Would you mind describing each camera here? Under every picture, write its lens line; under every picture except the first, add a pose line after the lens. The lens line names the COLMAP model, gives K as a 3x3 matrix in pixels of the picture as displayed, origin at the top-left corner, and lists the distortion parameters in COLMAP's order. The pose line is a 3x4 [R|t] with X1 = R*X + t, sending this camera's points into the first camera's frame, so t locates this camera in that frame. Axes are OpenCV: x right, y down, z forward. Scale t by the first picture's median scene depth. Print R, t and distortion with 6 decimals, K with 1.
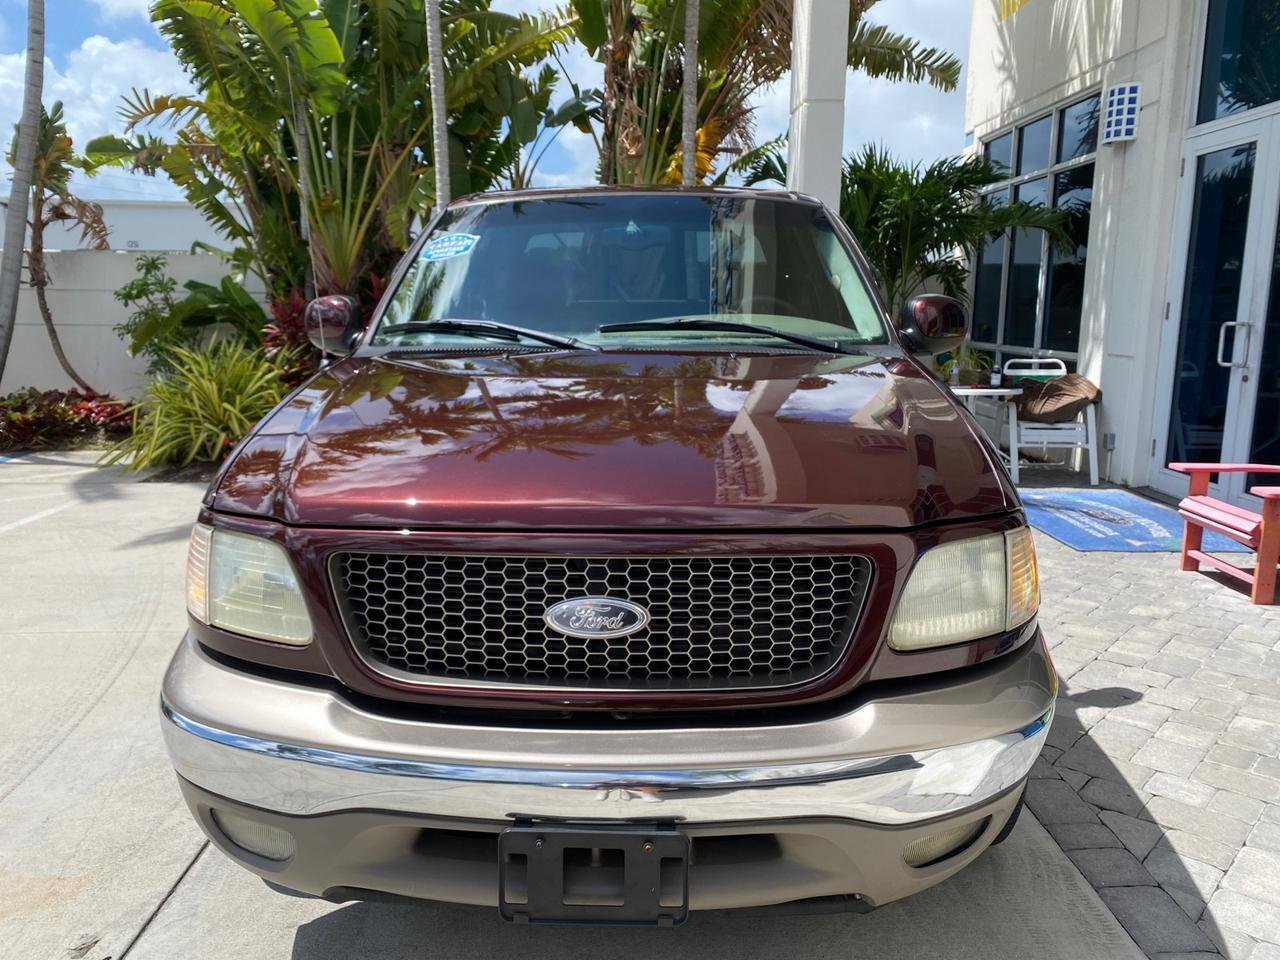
lens RADIAL K [[983.1, 0, 630.5], [0, 983.1, 477.0], [0, 0, 1]] dist [0.005162, -0.011163]
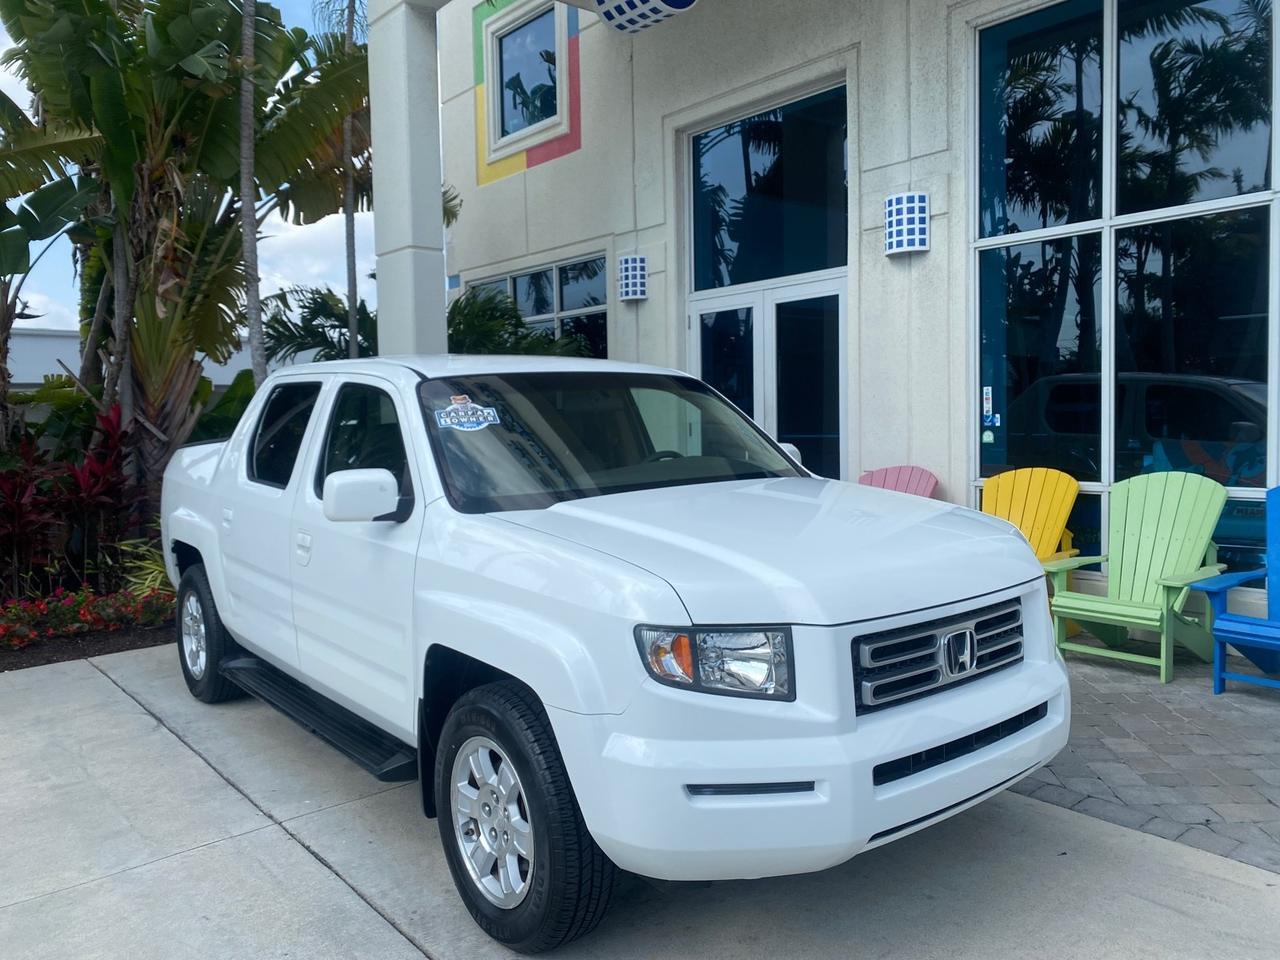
lens RADIAL K [[983.1, 0, 633.0], [0, 983.1, 479.1], [0, 0, 1]] dist [0.005162, -0.011163]
pose [[0.772266, -0.065298, 0.631934, -0.328520], [0.137528, 0.988300, -0.065947, -0.027624], [-0.620234, 0.137837, 0.772211, 0.054117]]
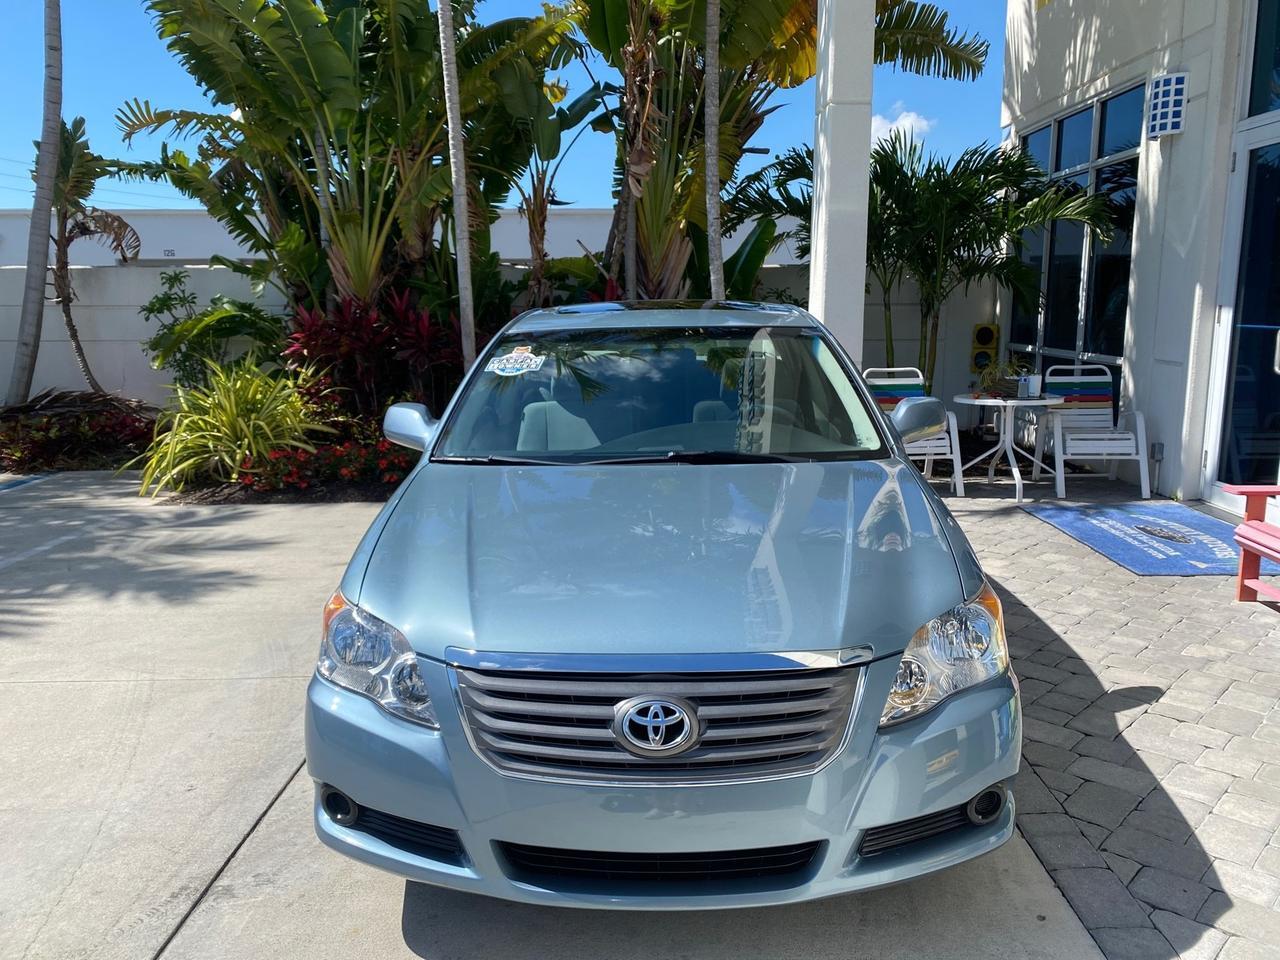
lens RADIAL K [[983.1, 0, 635.2], [0, 983.1, 475.2], [0, 0, 1]] dist [0.005162, -0.011163]
pose [[0.999299, -0.012280, -0.035370, 0.017218], [0.012404, 0.999918, 0.003299, -0.024102], [0.035326, -0.003736, 0.999369, 0.035827]]
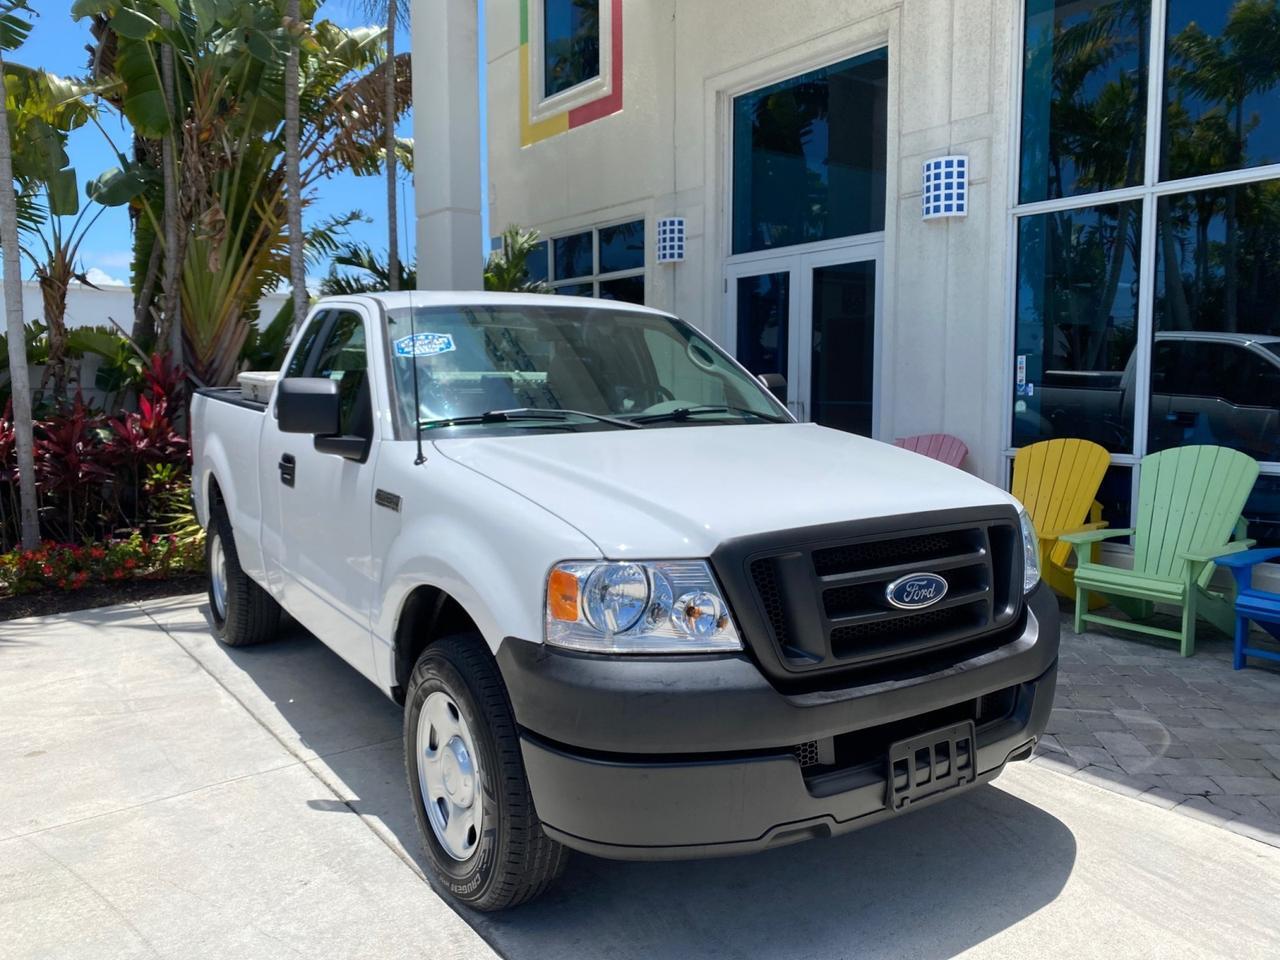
lens RADIAL K [[983.1, 0, 630.6], [0, 983.1, 477.4], [0, 0, 1]] dist [0.005162, -0.011163]
pose [[0.804912, -0.071339, 0.589090, -0.321218], [0.114751, 0.992721, -0.036573, -0.024376], [-0.582193, 0.097037, 0.807239, 0.033168]]
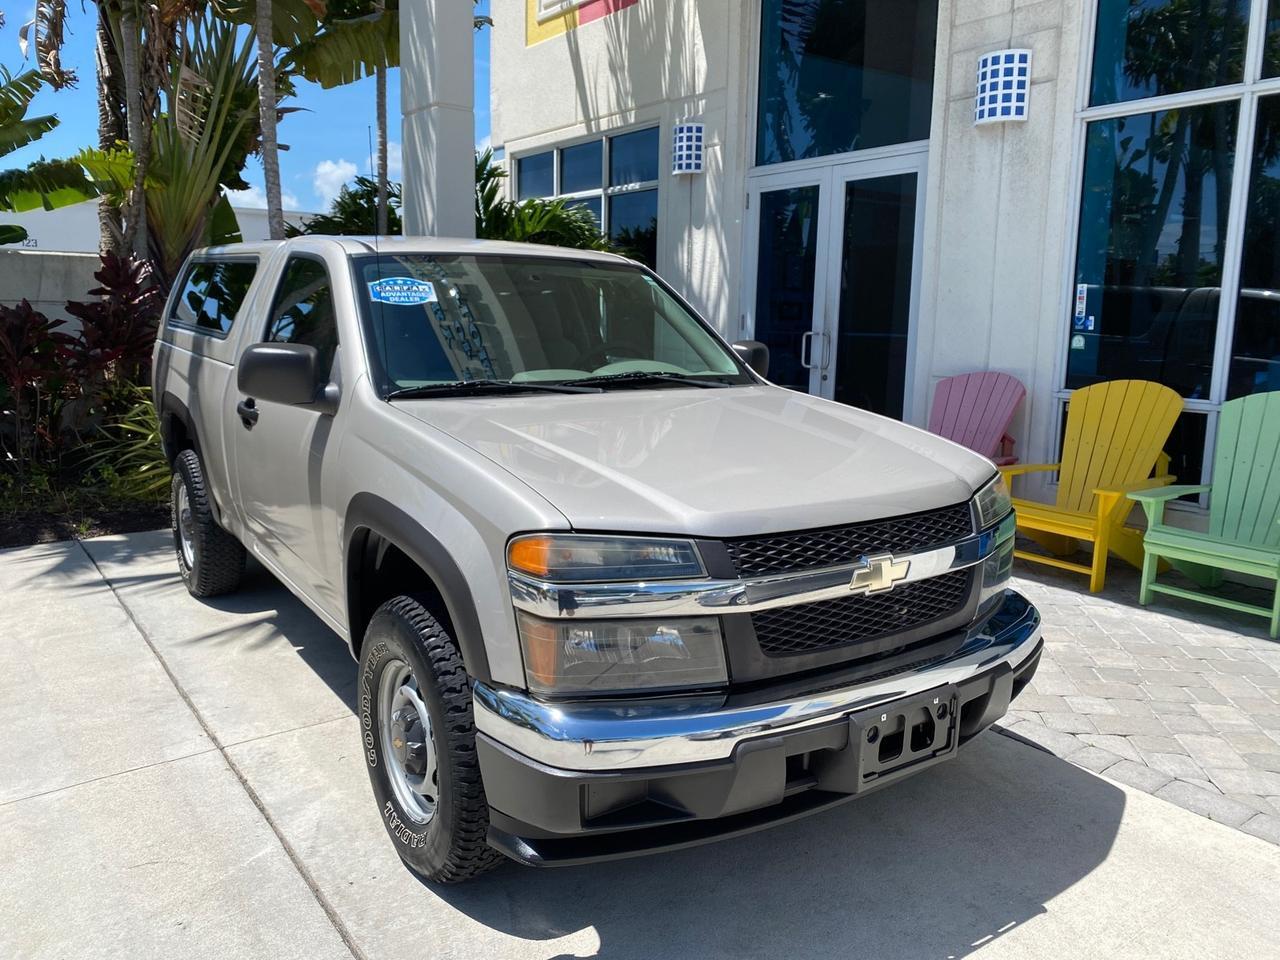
lens RADIAL K [[983.1, 0, 638.0], [0, 983.1, 474.3], [0, 0, 1]] dist [0.005162, -0.011163]
pose [[0.810825, -0.089870, 0.578348, -0.251598], [0.091253, 0.995468, 0.026753, -0.028525], [-0.578132, 0.031084, 0.815351, 0.110904]]
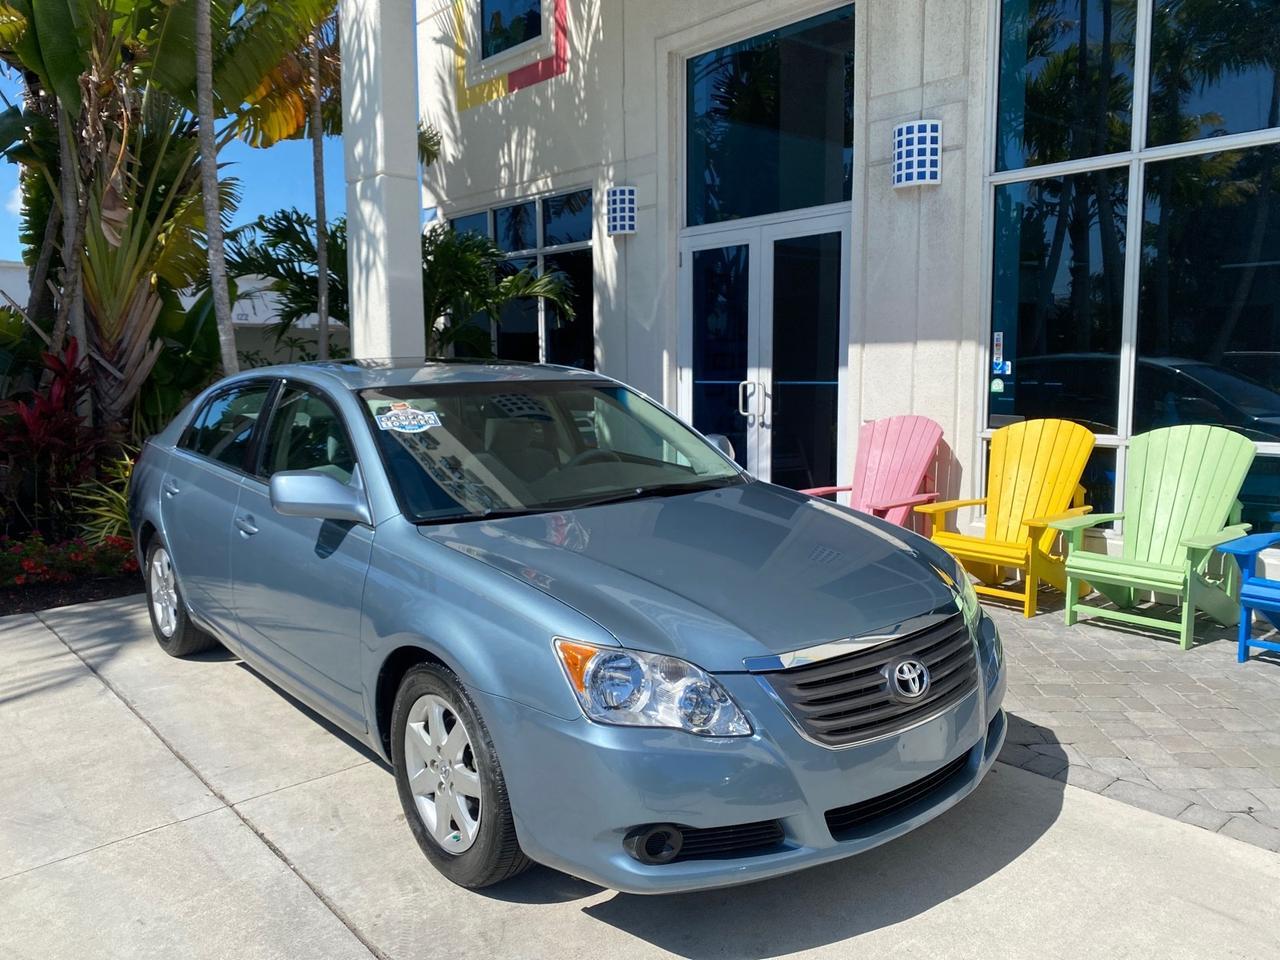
lens RADIAL K [[983.1, 0, 636.8], [0, 983.1, 479.7], [0, 0, 1]] dist [0.005162, -0.011163]
pose [[0.758384, -0.093496, 0.645068, -0.297643], [0.127727, 0.991789, -0.006415, -0.034449], [-0.639171, 0.087257, 0.764098, 0.100755]]
